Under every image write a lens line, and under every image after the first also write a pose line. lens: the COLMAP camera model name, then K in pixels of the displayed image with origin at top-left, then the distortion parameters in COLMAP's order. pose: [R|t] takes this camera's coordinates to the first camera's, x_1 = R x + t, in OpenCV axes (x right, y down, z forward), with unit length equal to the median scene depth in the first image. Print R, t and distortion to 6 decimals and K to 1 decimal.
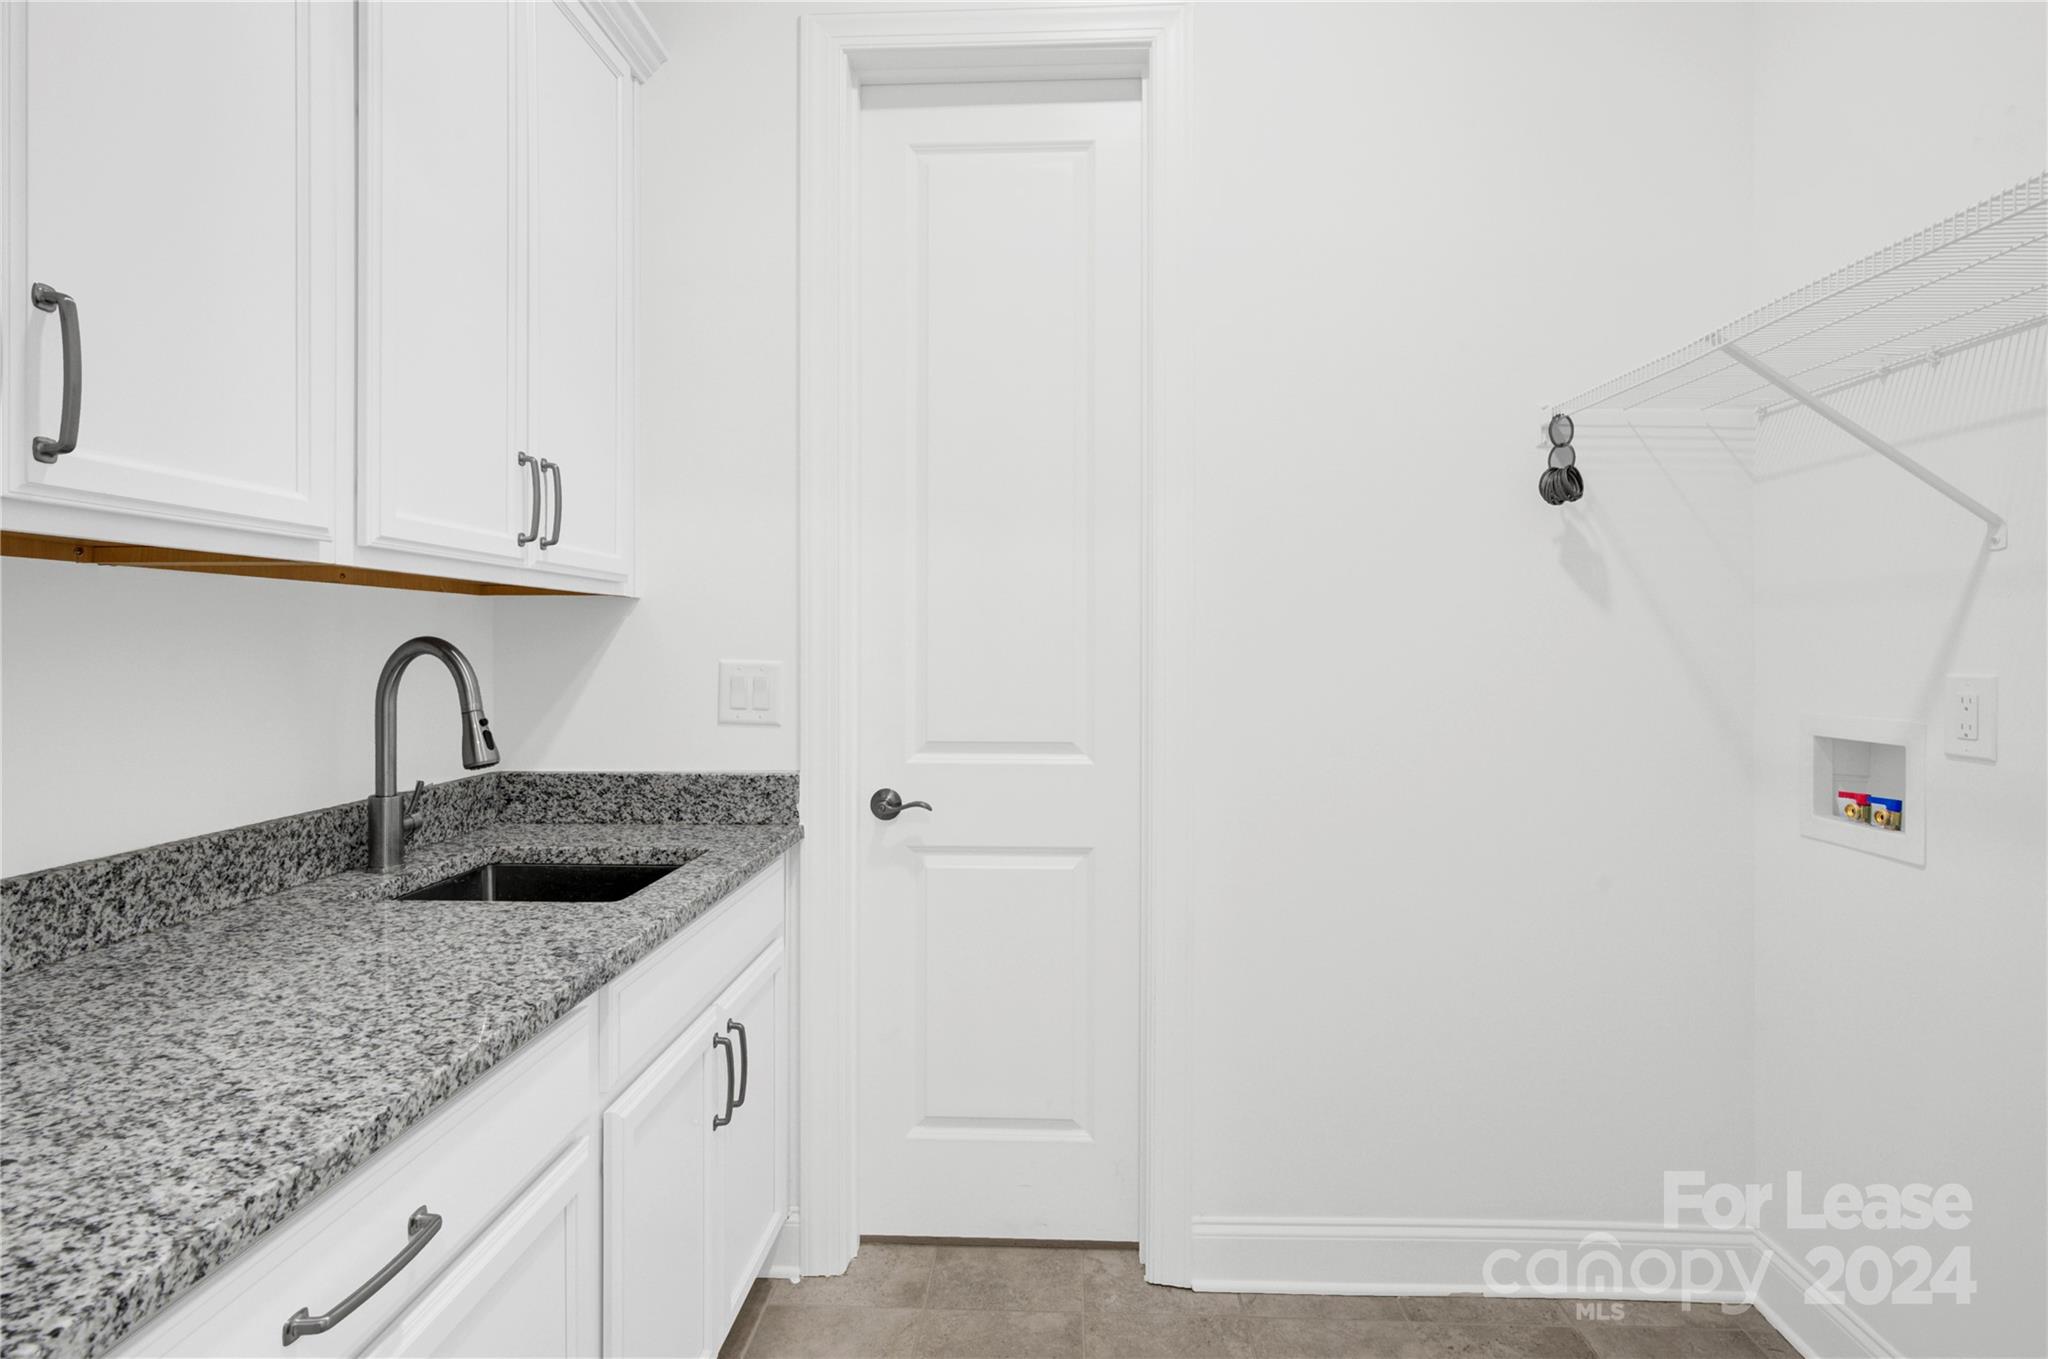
lens RADIAL K [[948.0, 0, 1033.5], [0, 948.0, 667.5], [0, 0, 1]] dist [-0.000202, -0.000094]
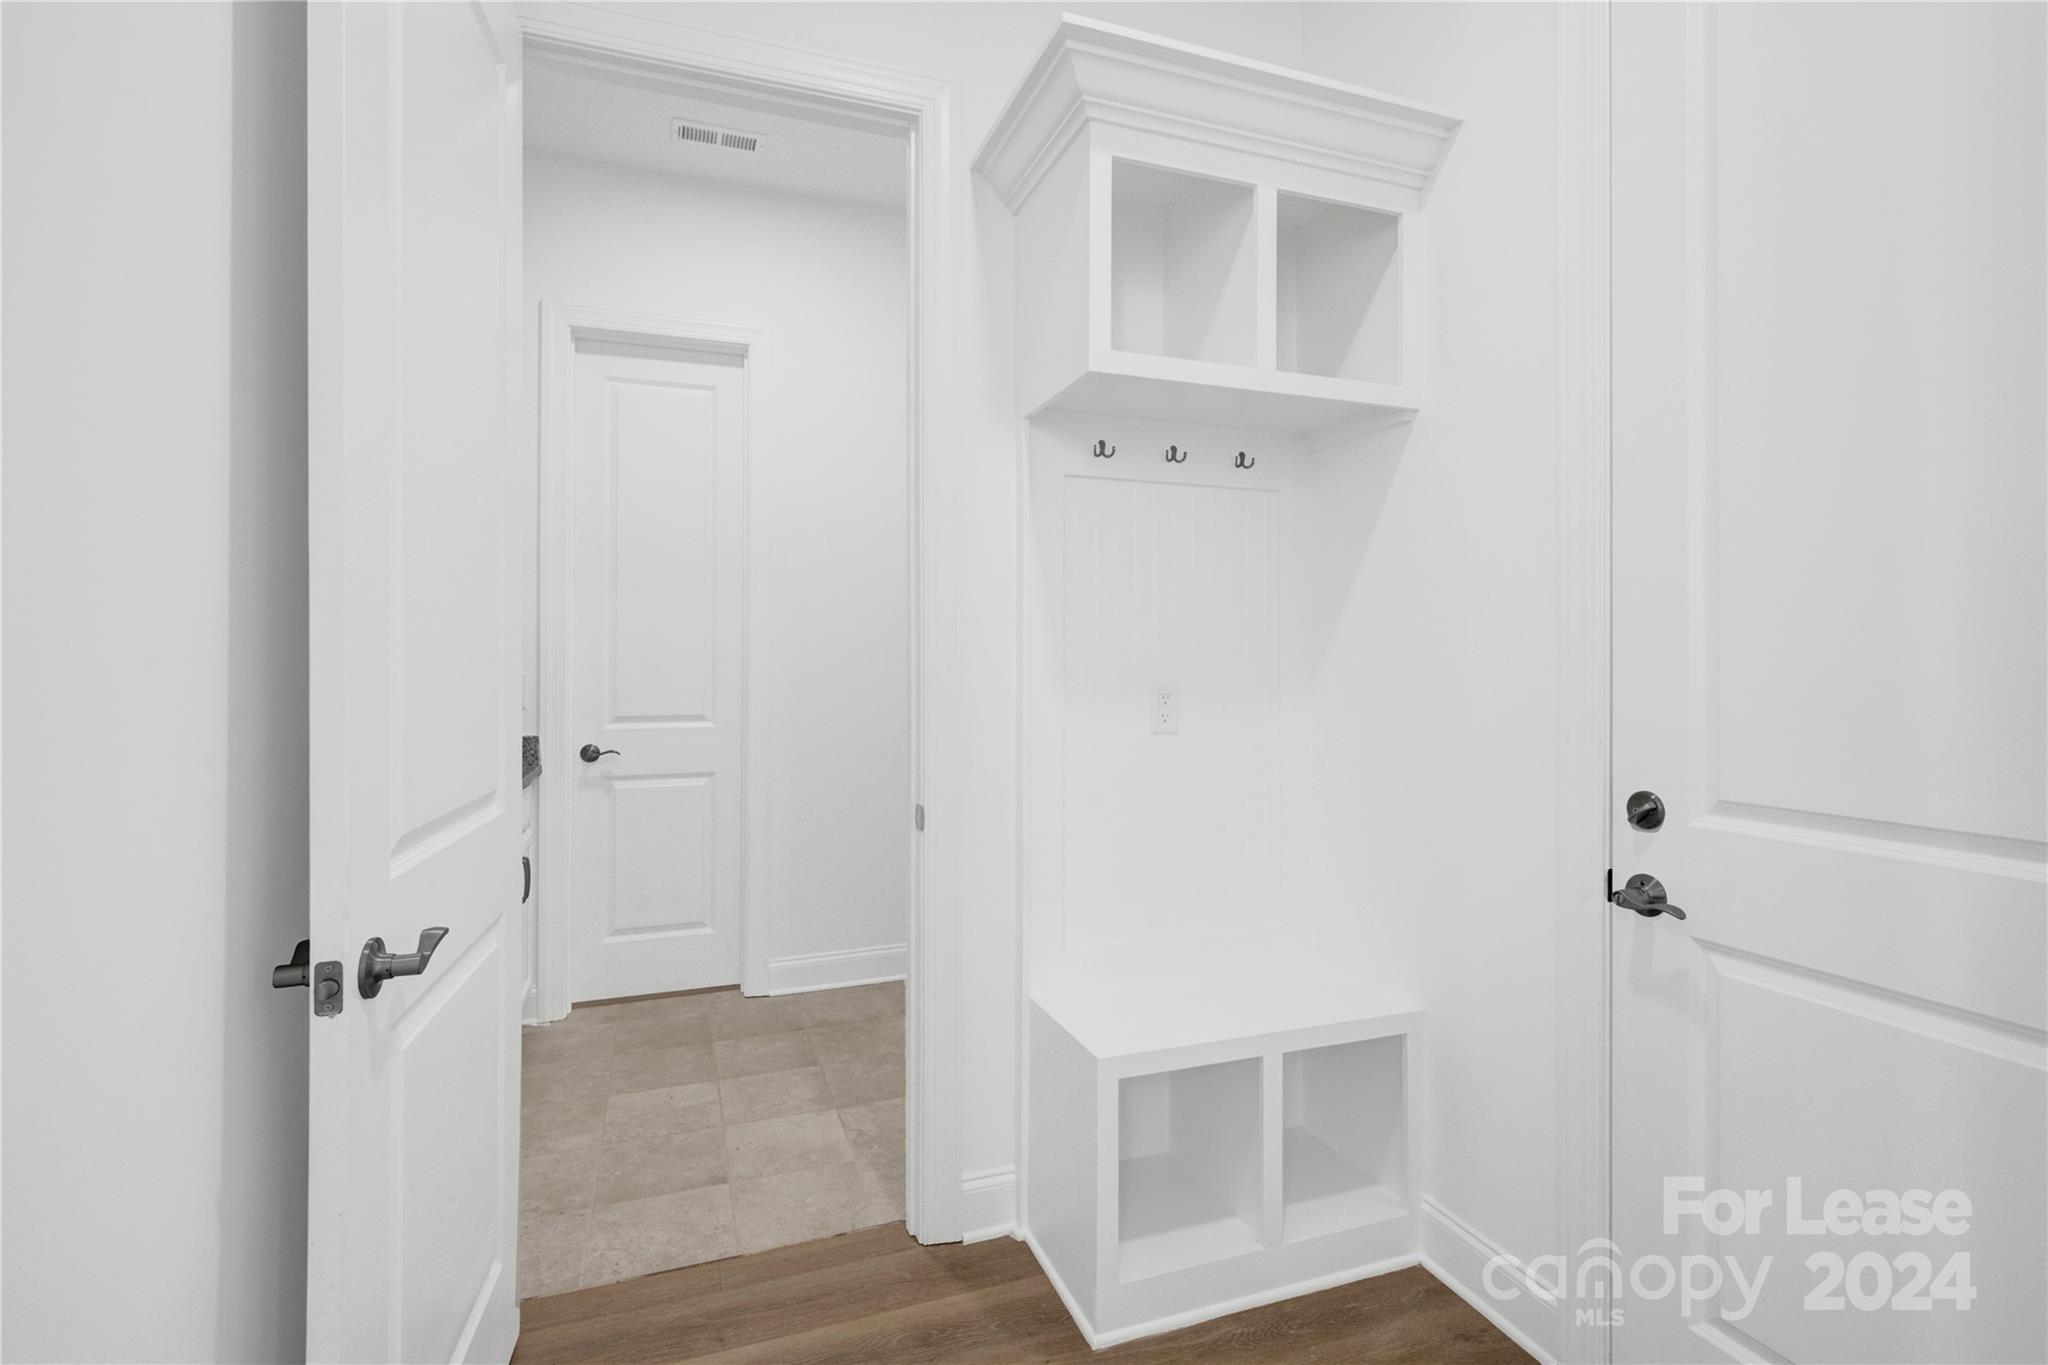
lens RADIAL K [[948.0, 0, 1039.9], [0, 948.0, 664.1], [0, 0, 1]] dist [-0.000202, -0.000094]
pose [[0.918217, 0.004832, 0.396049, -0.087883], [-0.001793, 0.999966, -0.008043, -0.006724], [-0.396074, 0.006675, 0.918194, -0.939197]]
